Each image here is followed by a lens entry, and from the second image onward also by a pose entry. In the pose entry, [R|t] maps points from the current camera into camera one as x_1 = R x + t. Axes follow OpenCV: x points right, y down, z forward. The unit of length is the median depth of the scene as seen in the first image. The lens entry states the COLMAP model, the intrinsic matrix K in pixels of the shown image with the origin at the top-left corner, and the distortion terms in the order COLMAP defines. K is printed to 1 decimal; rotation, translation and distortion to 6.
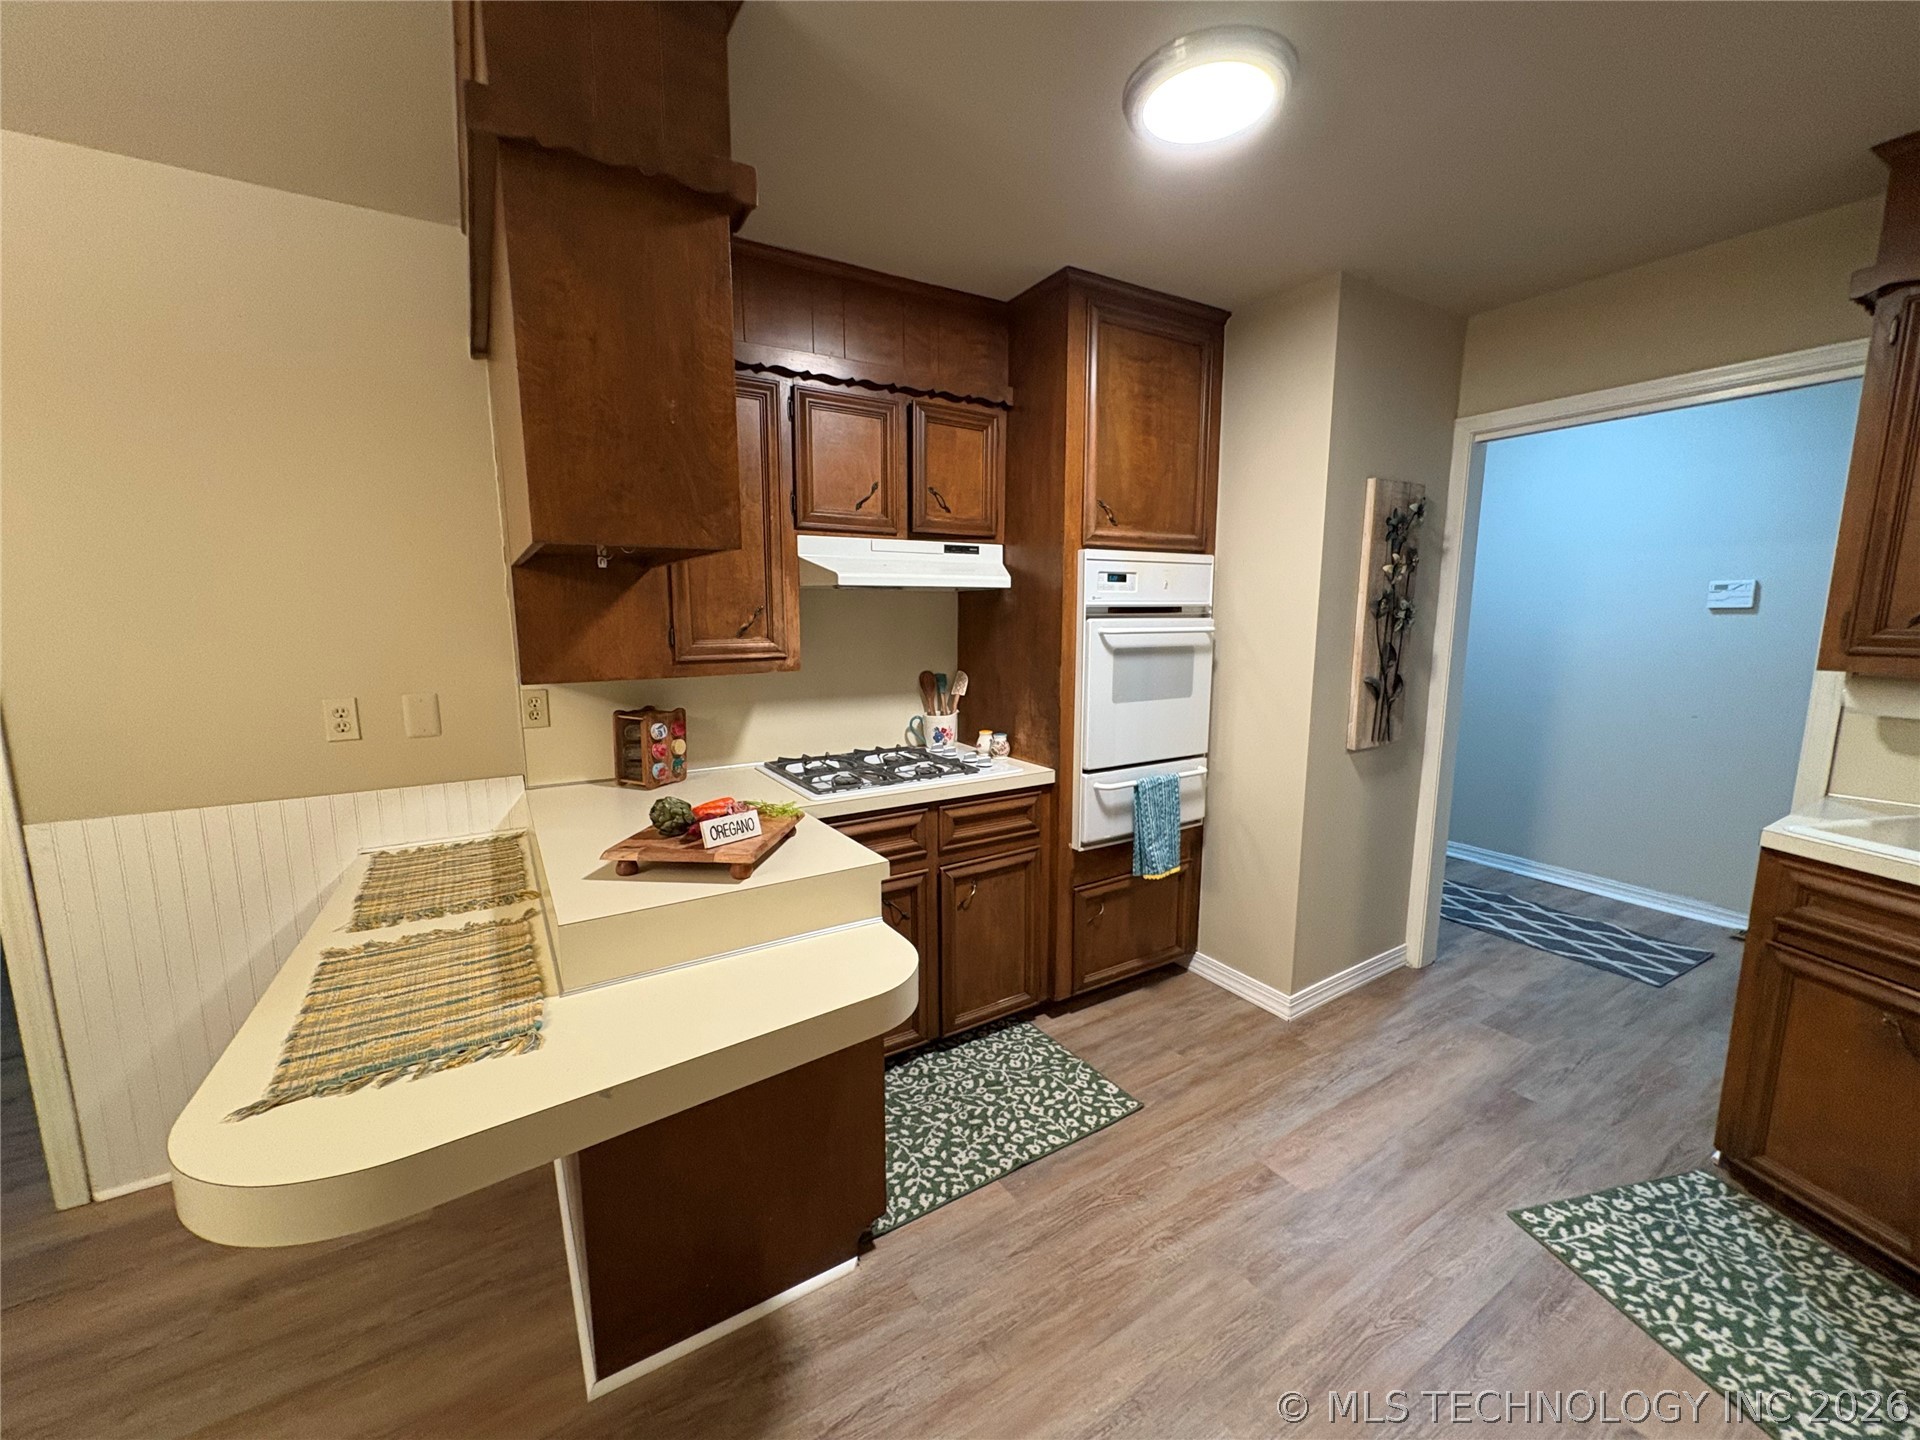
lens RADIAL K [[763.4, 0, 956.5], [0, 763.4, 722.5], [0, 0, 1]] dist [-0.000626, -0.000121]
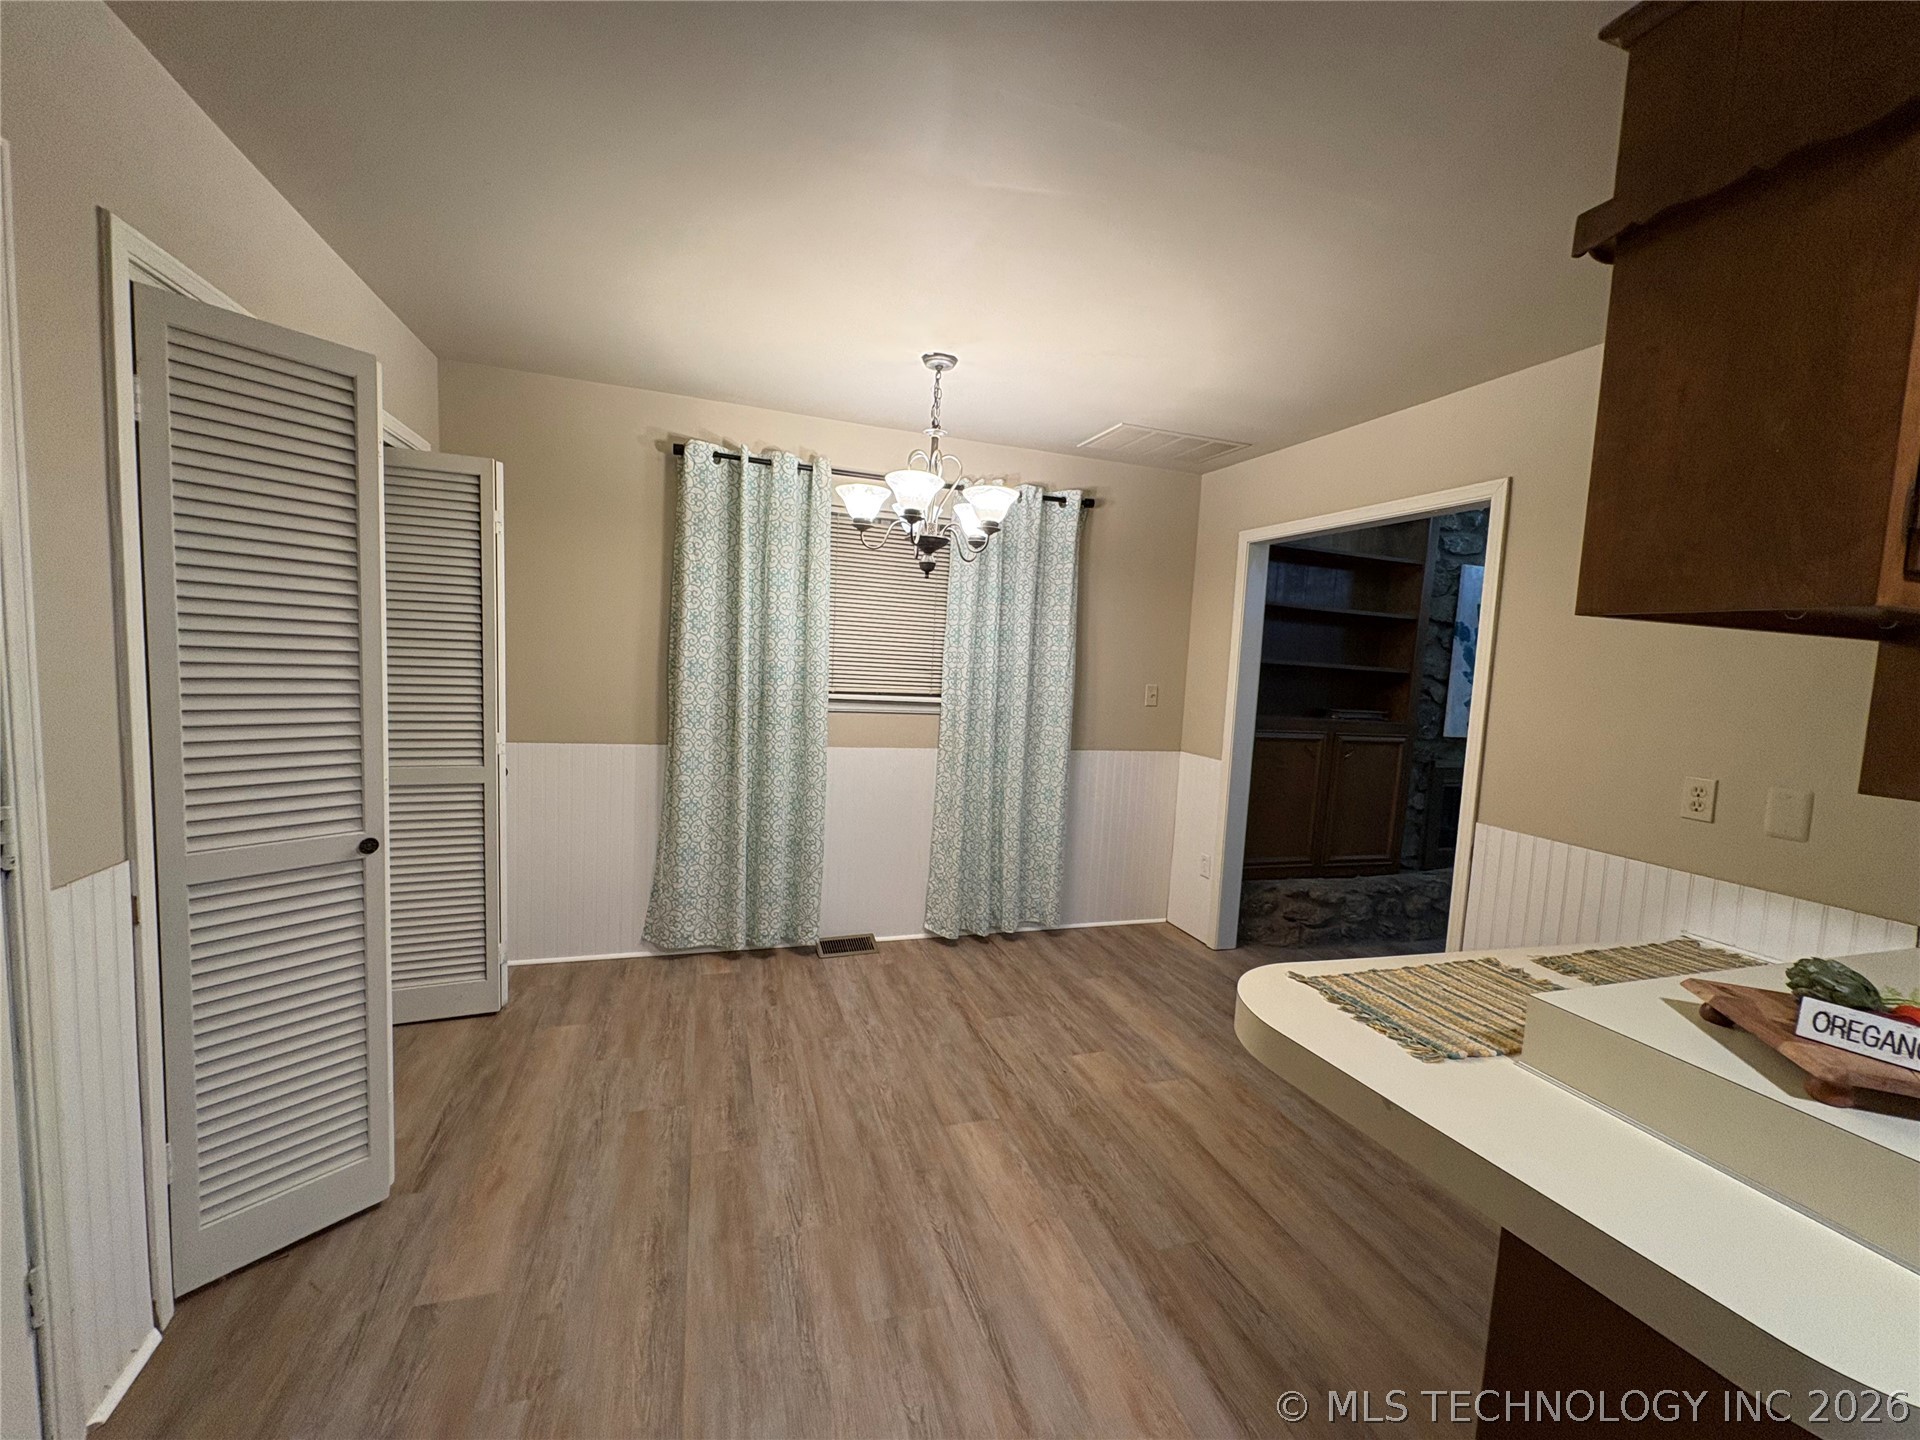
lens RADIAL K [[763.4, 0, 959.9], [0, 763.4, 721.5], [0, 0, 1]] dist [-0.000626, -0.000121]
pose [[-0.235679, 0.074889, -0.968941, 0.322393], [-0.194131, 0.973304, 0.122445, -0.031519], [0.952244, 0.216959, -0.214849, 0.233869]]
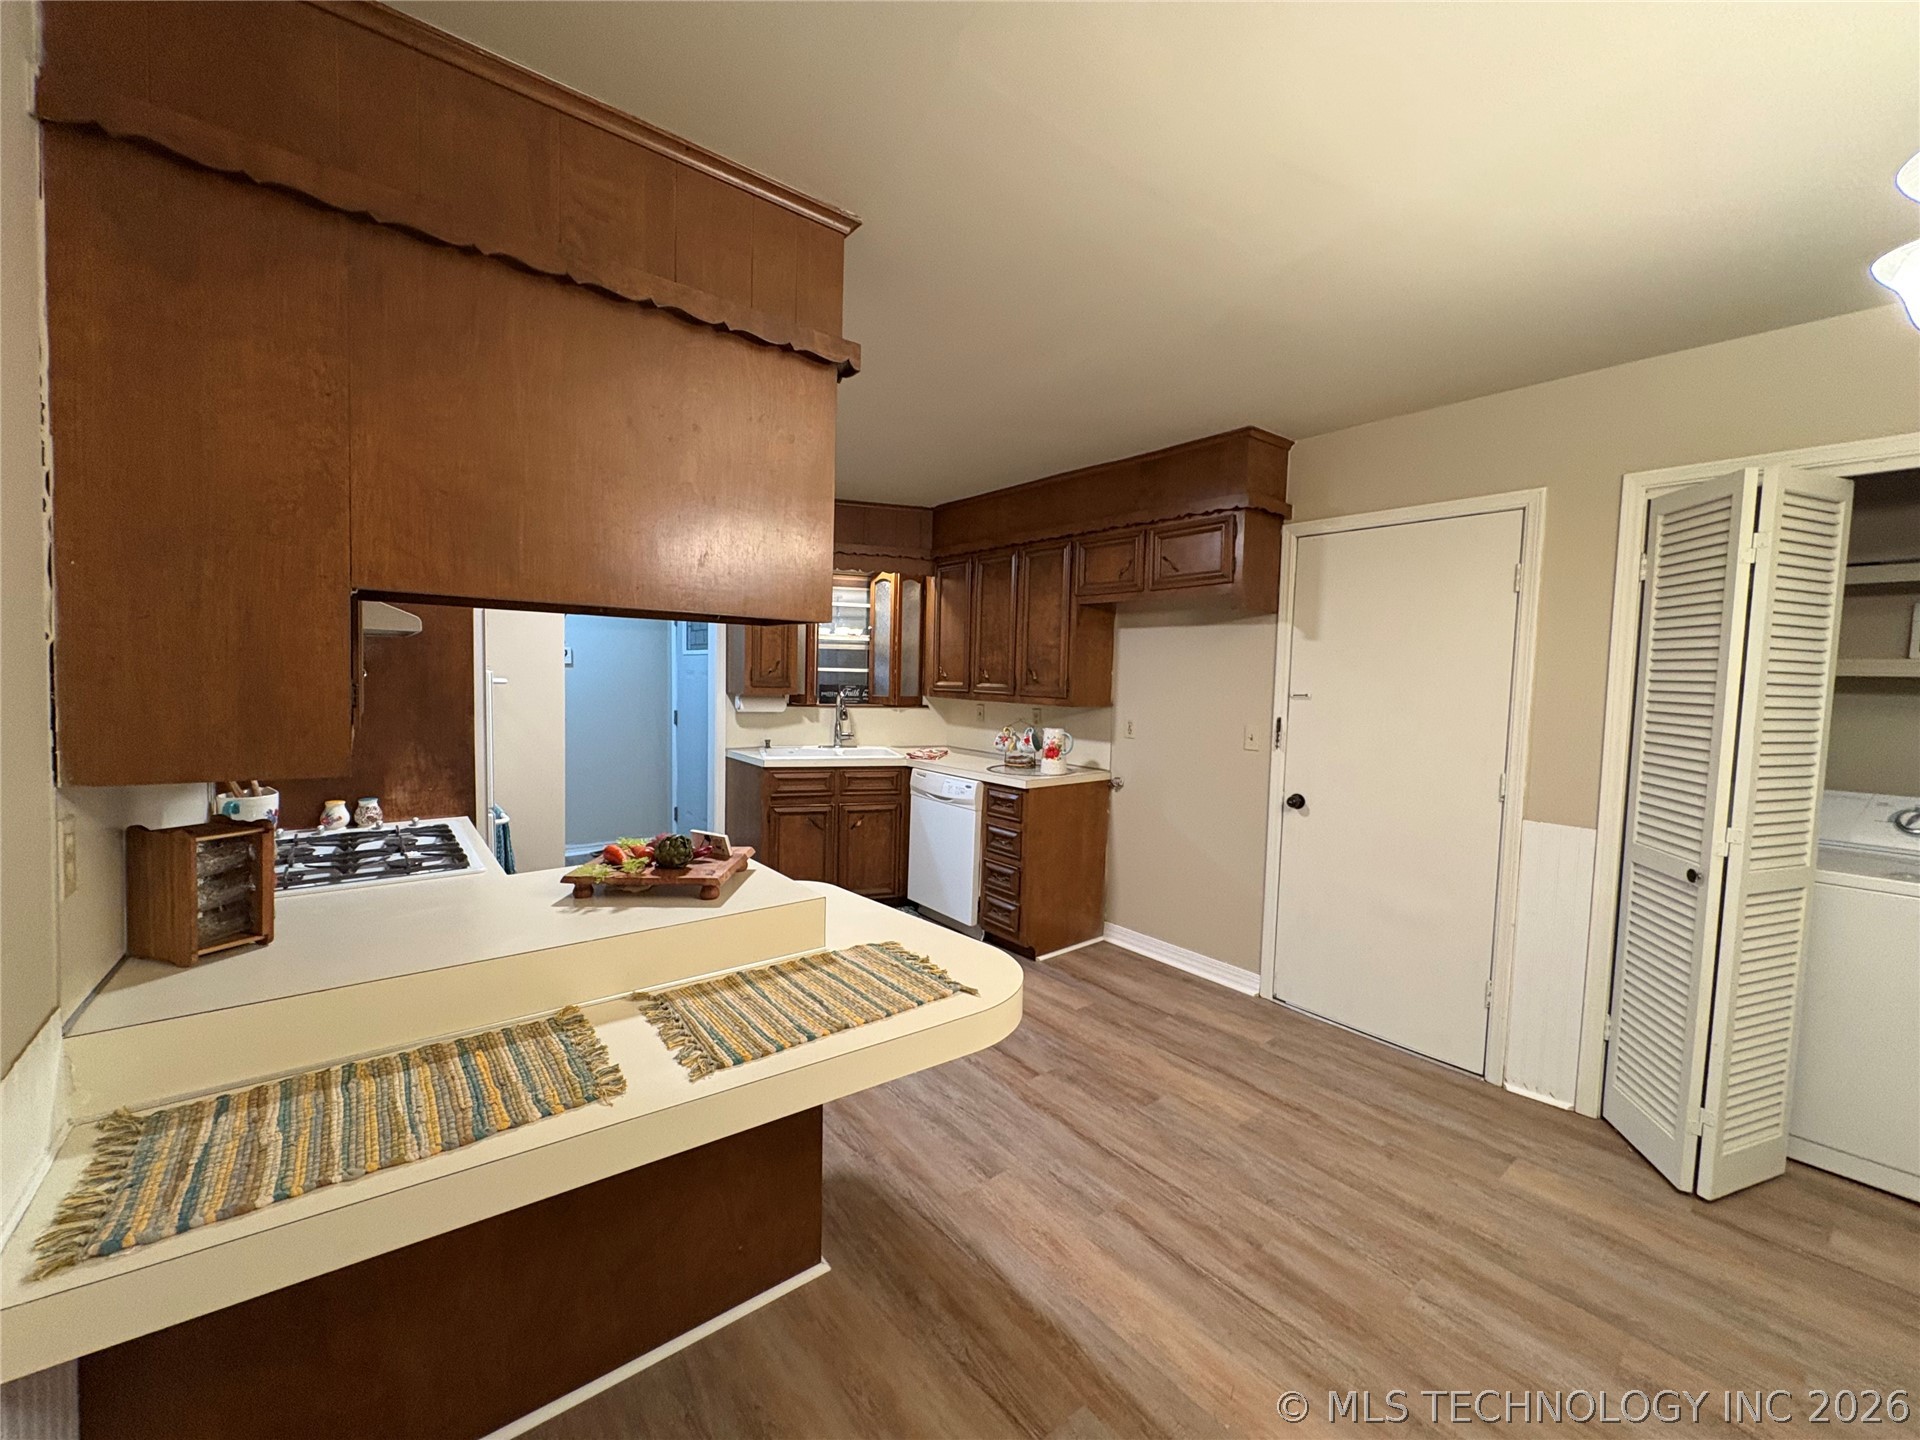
lens RADIAL K [[763.4, 0, 956.3], [0, 763.4, 721.8], [0, 0, 1]] dist [-0.000626, -0.000121]
pose [[-0.108839, -0.063614, 0.992022, -1.026729], [0.123868, 0.989304, 0.077029, -0.065615], [-0.986312, 0.131264, -0.099795, 0.470631]]
